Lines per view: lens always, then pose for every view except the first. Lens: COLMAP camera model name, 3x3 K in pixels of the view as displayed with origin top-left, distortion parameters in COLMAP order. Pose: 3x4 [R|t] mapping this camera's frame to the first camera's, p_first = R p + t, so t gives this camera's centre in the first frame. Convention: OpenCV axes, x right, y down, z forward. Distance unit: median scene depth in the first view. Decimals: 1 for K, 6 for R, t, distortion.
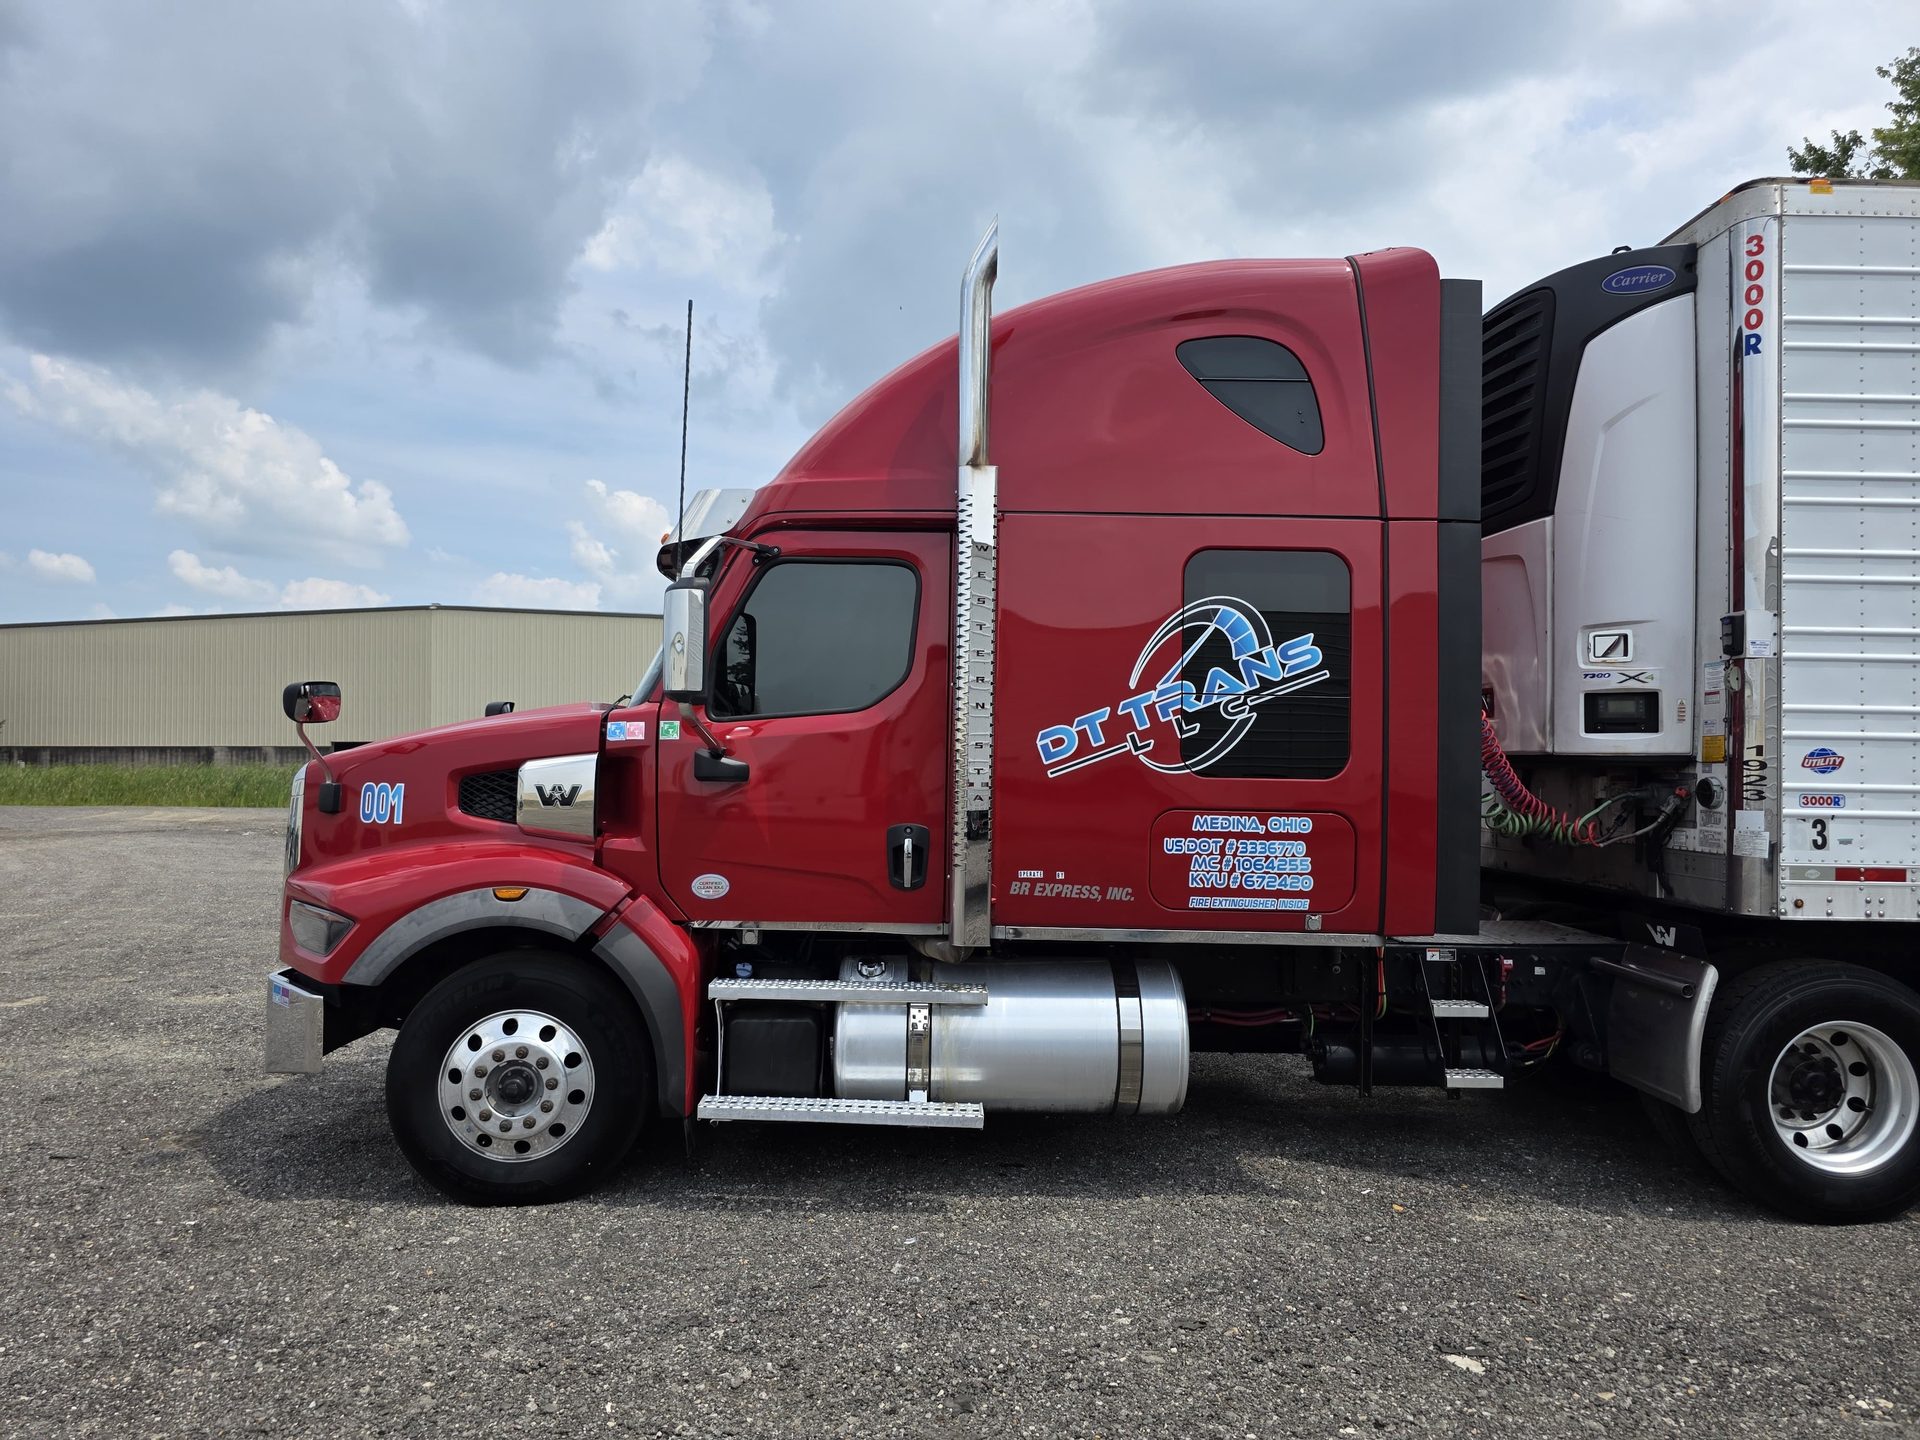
lens RADIAL K [[1300.5, 0, 944.5], [0, 1300.5, 708.1], [0, 0, 1]] dist [0.065110, -0.066162]
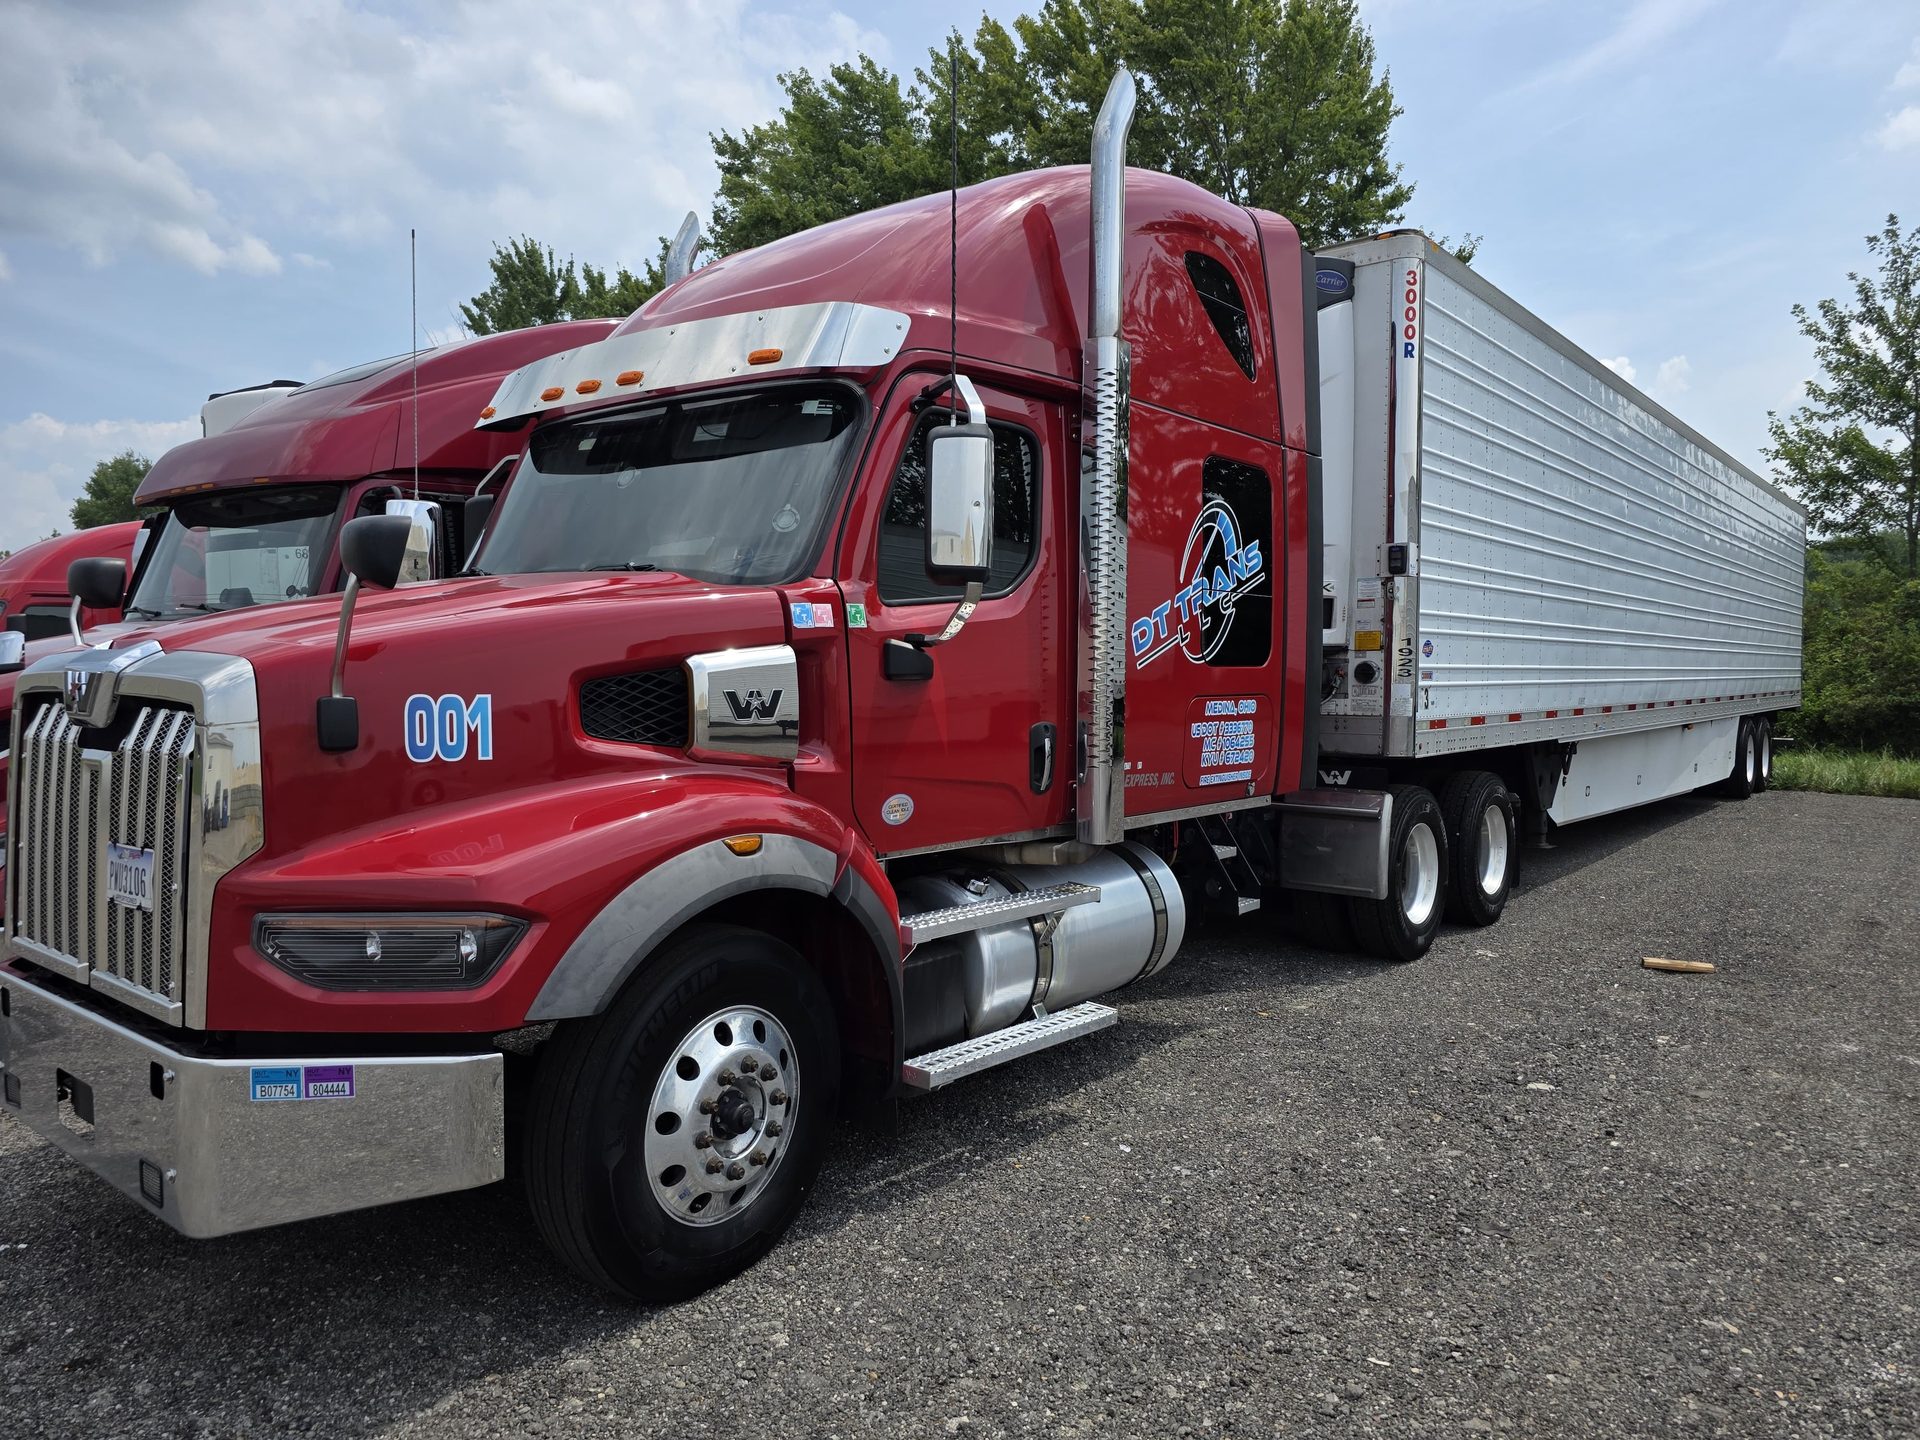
lens RADIAL K [[1300.5, 0, 944.5], [0, 1300.5, 708.1], [0, 0, 1]] dist [0.065110, -0.066162]
pose [[0.639031, -0.037818, 0.768251, -0.783764], [-0.023631, 0.997354, 0.068751, 0.017888], [-0.768818, -0.062088, 0.636446, 0.473003]]
